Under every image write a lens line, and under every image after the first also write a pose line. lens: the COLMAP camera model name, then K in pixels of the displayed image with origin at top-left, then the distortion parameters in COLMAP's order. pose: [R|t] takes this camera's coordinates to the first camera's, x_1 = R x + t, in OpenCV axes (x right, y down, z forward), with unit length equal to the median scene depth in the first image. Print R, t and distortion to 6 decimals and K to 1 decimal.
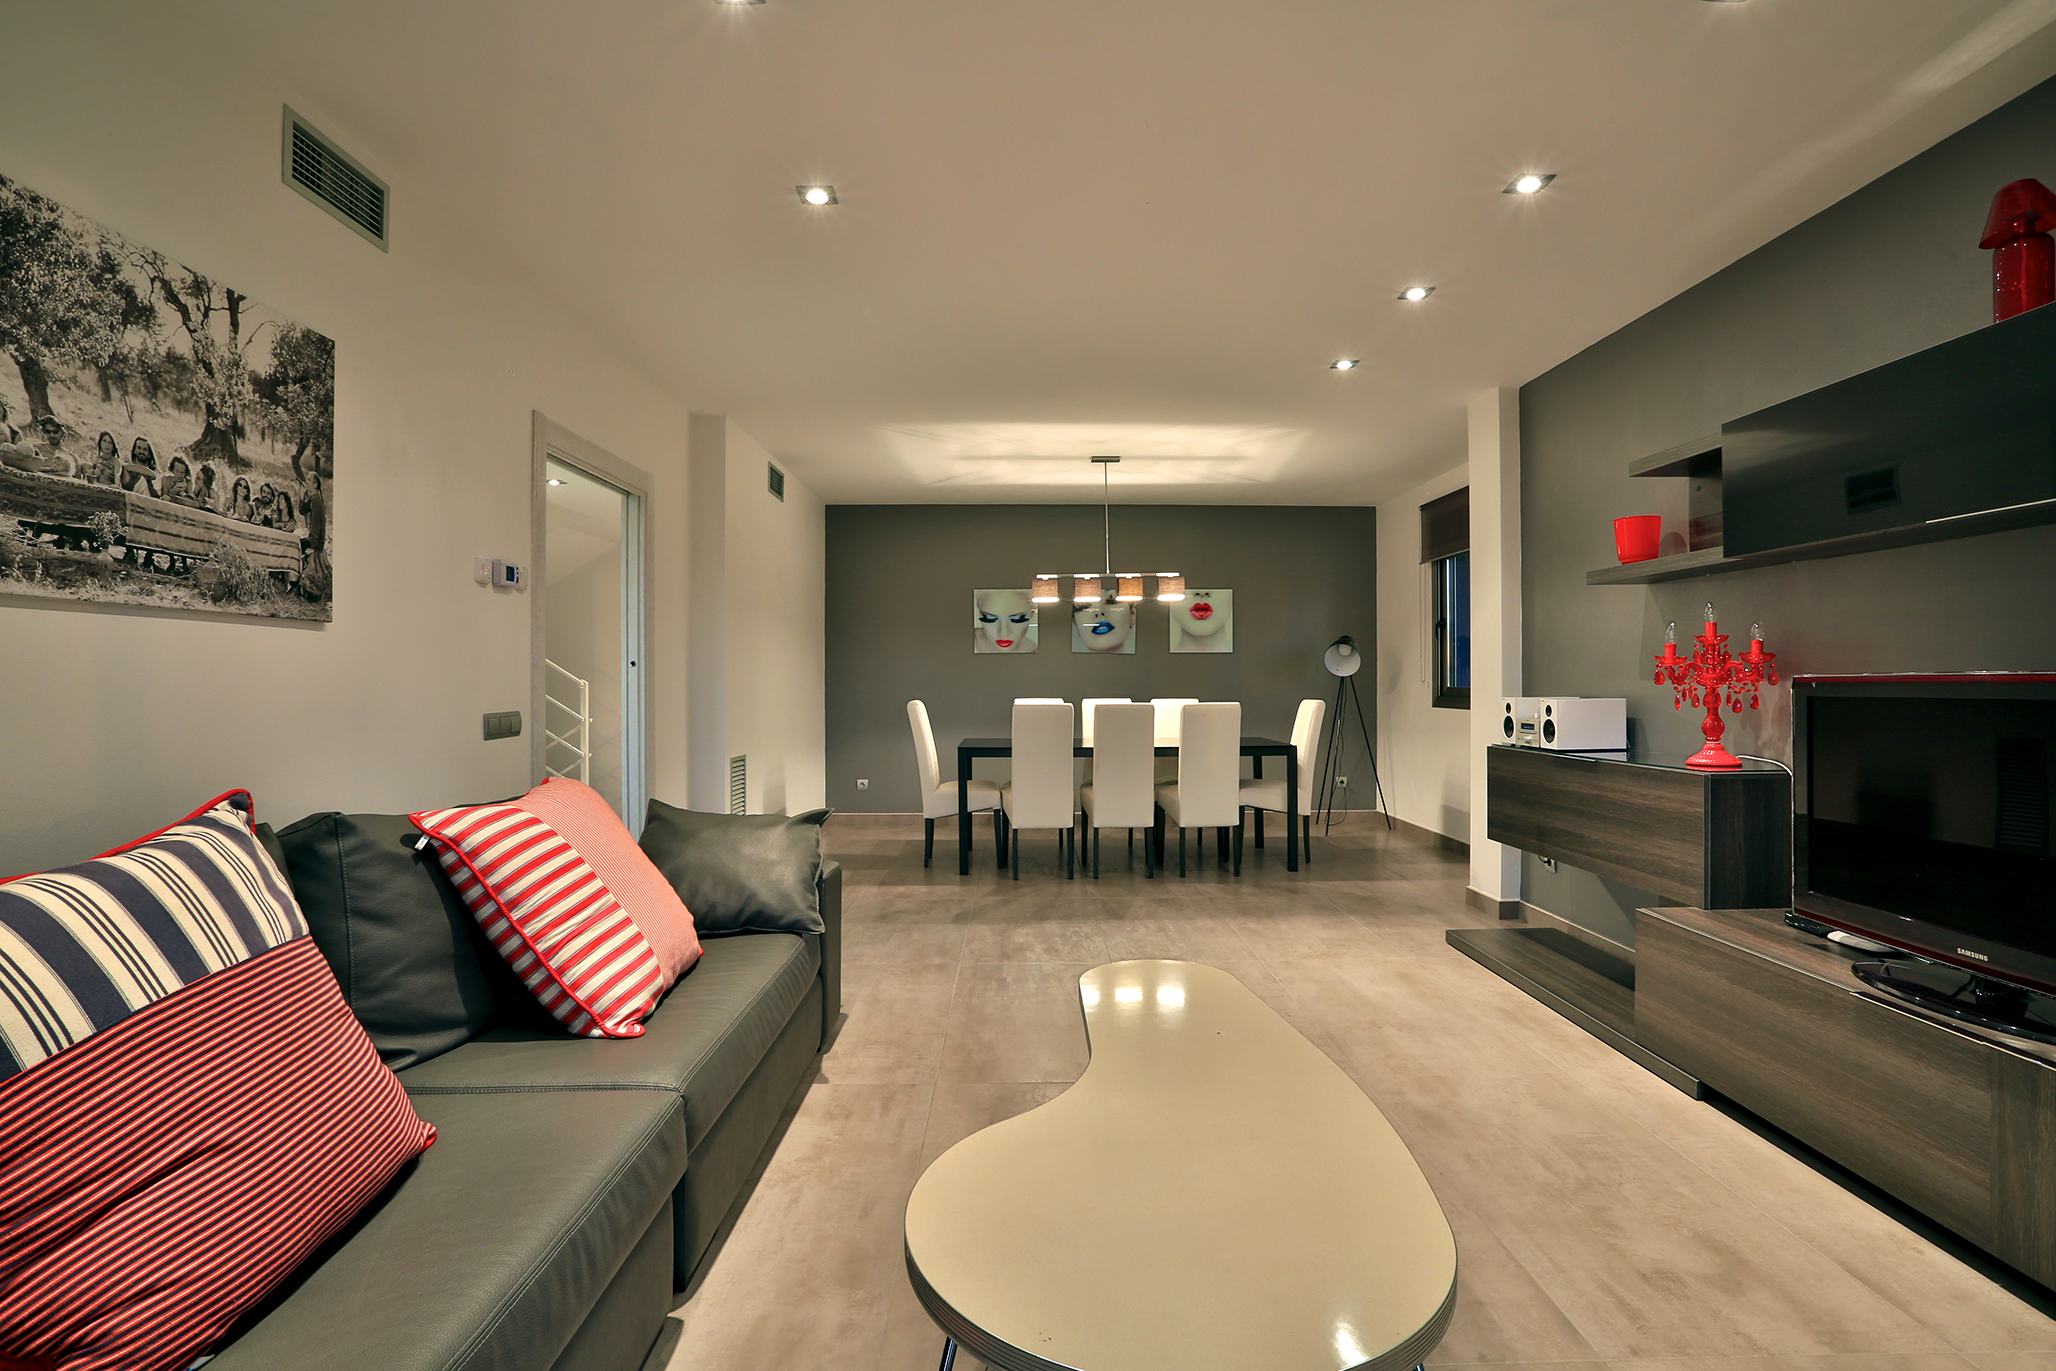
lens RADIAL K [[1007.6, 0, 1031.1], [0, 1007.6, 676.7], [0, 0, 1]] dist [-0.070012, 0.030072]
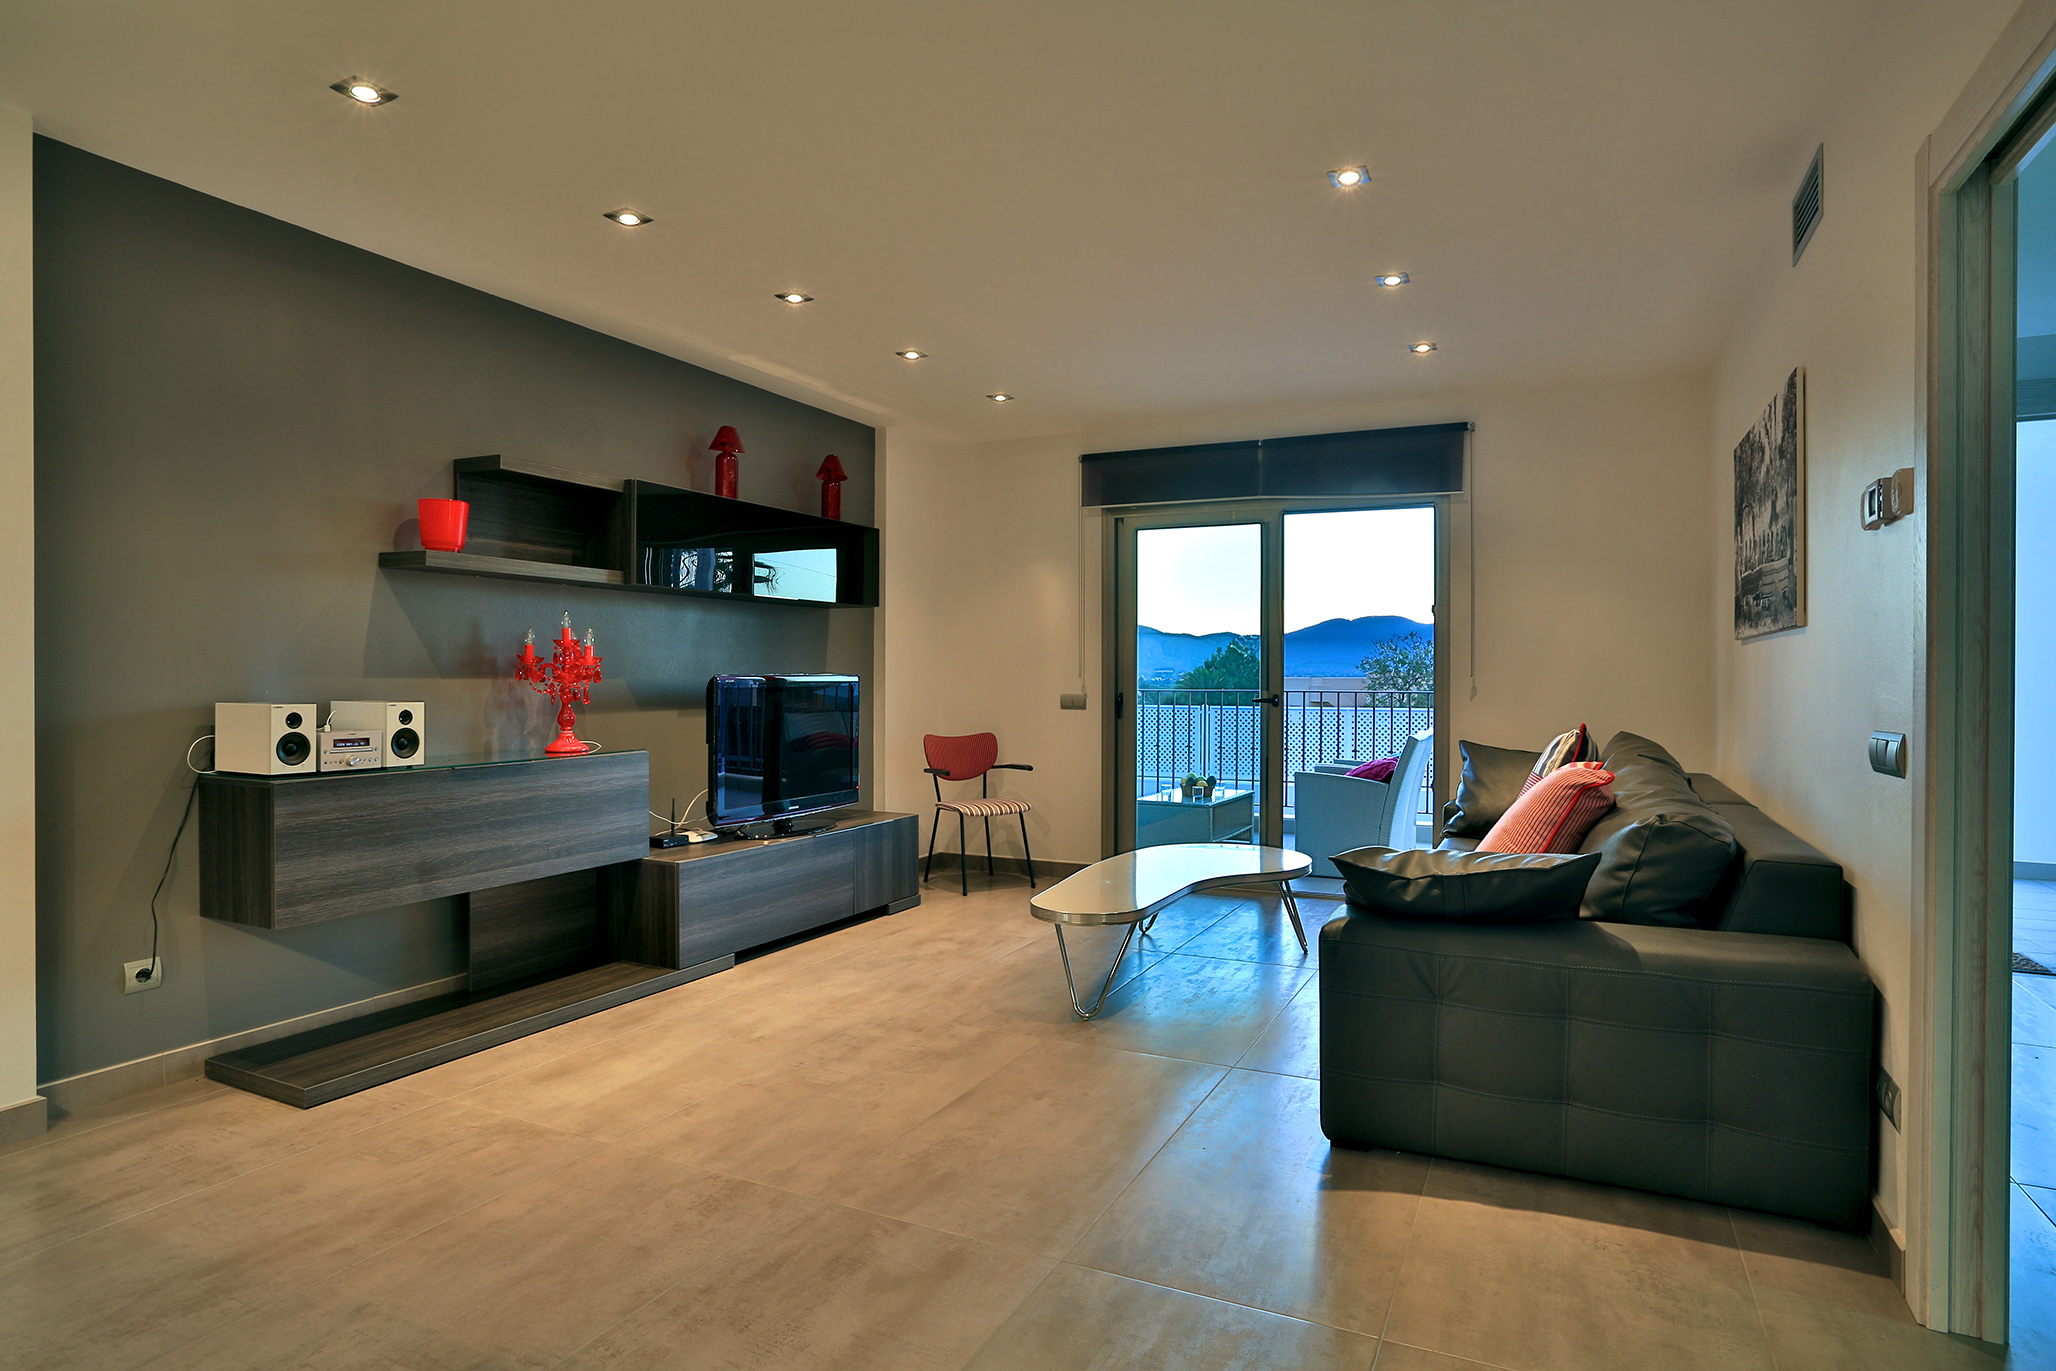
lens RADIAL K [[1127.3, 0, 1026.9], [0, 1127.3, 674.3], [0, 0, 1]] dist [-0.027305, 0.005564]
pose [[-0.890709, 0.004551, 0.454551, -0.295373], [0.001521, 0.999974, -0.007031, 0.006796], [-0.454571, -0.005571, -0.890693, 1.449642]]
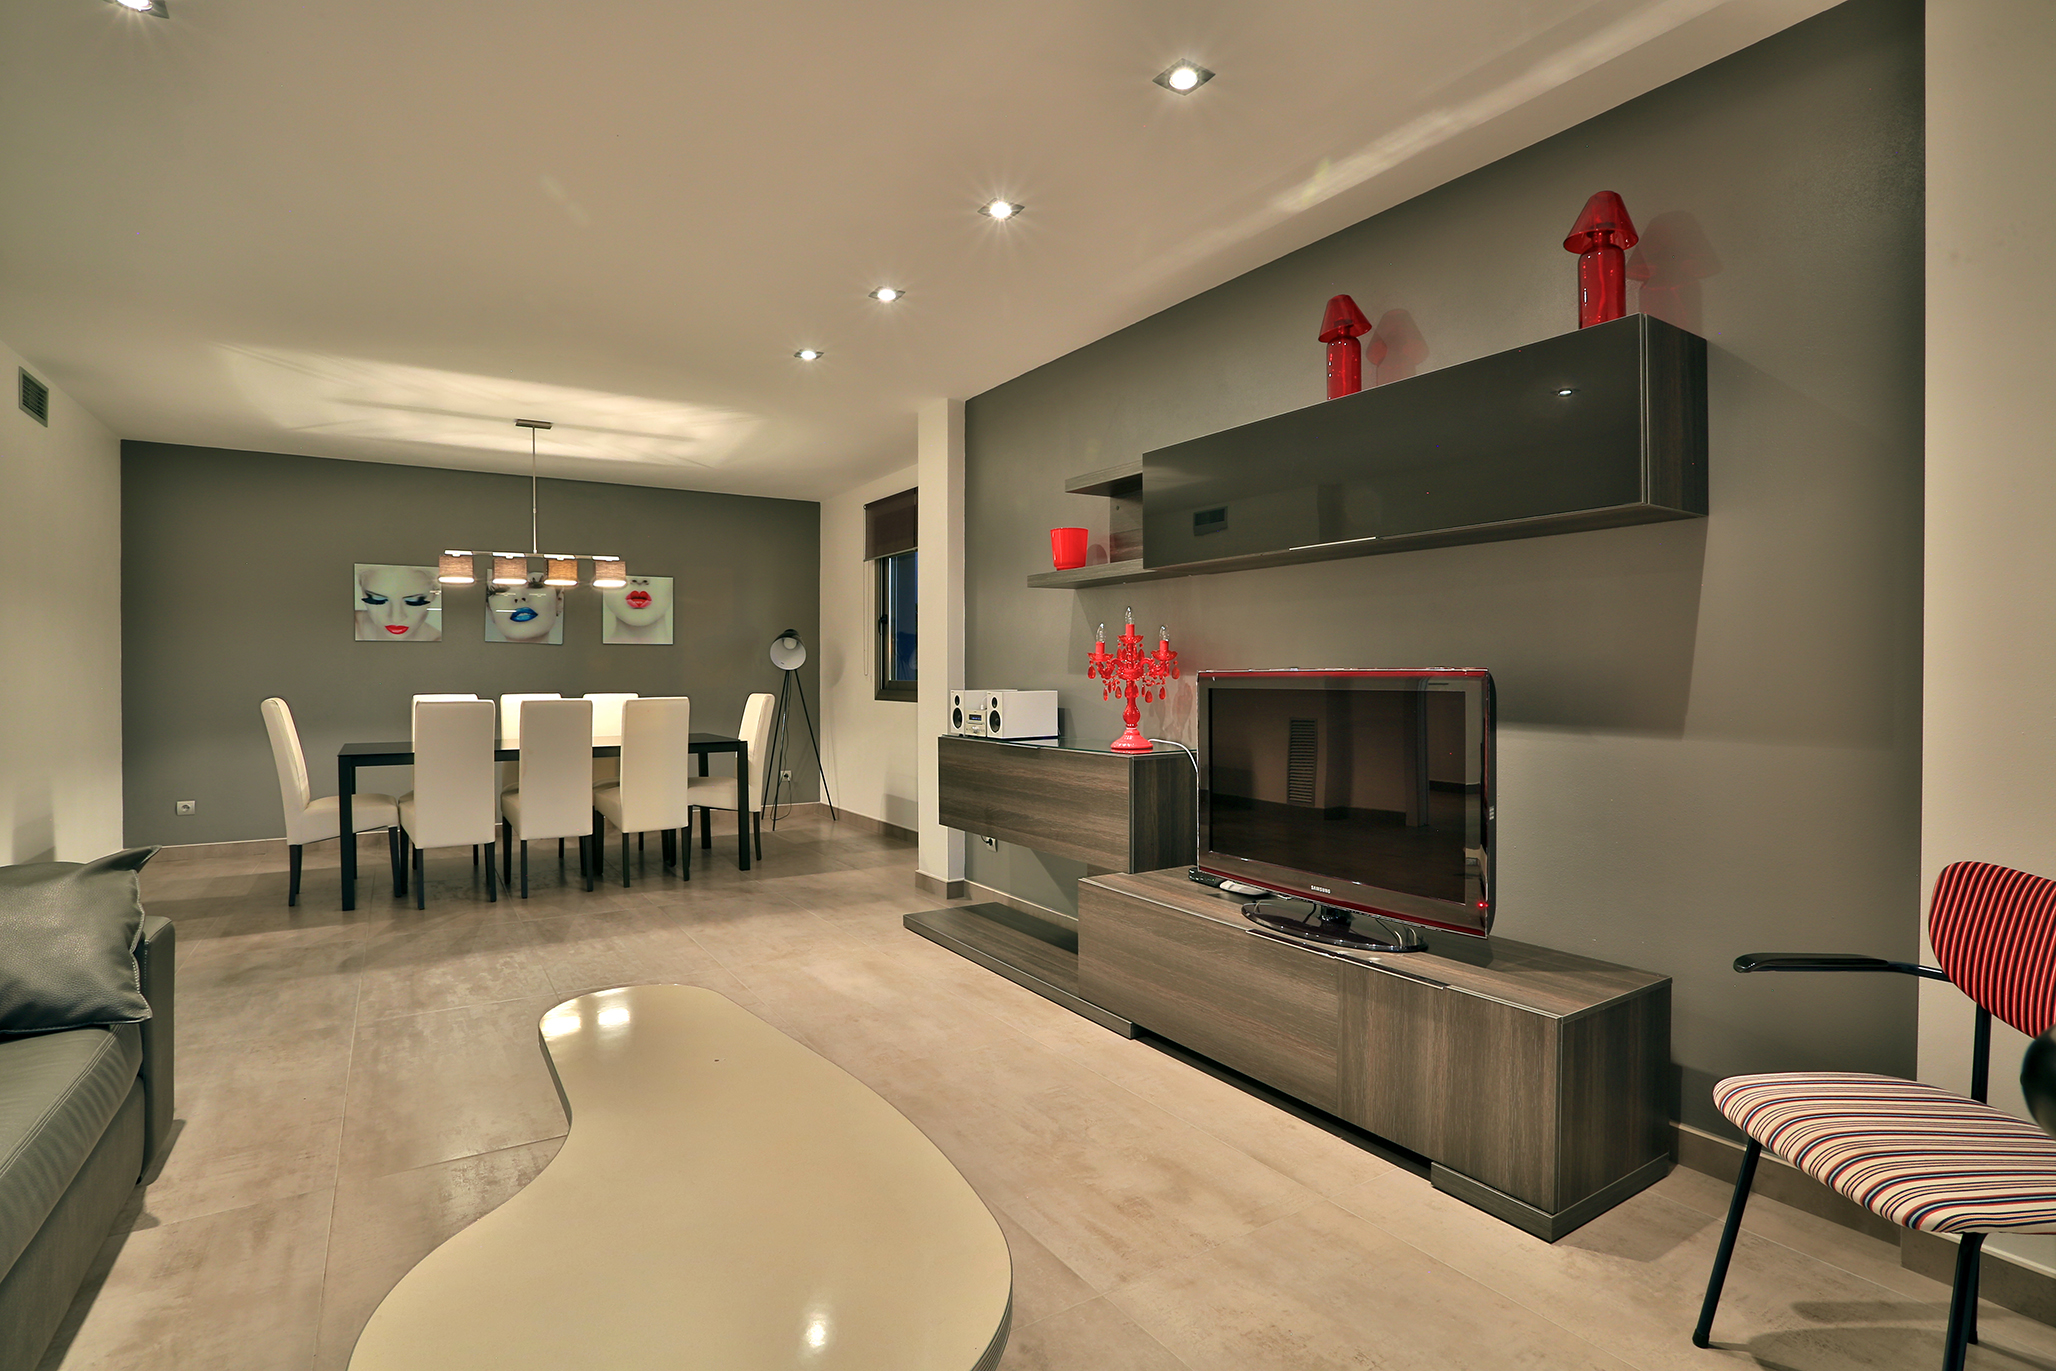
lens RADIAL K [[1007.6, 0, 1033.5], [0, 1007.6, 679.5], [0, 0, 1]] dist [-0.070012, 0.030072]
pose [[0.846164, -0.001271, 0.532921, -0.026557], [-0.003734, 0.999958, 0.008314, -0.000254], [-0.532909, -0.009025, 0.846124, 0.041734]]
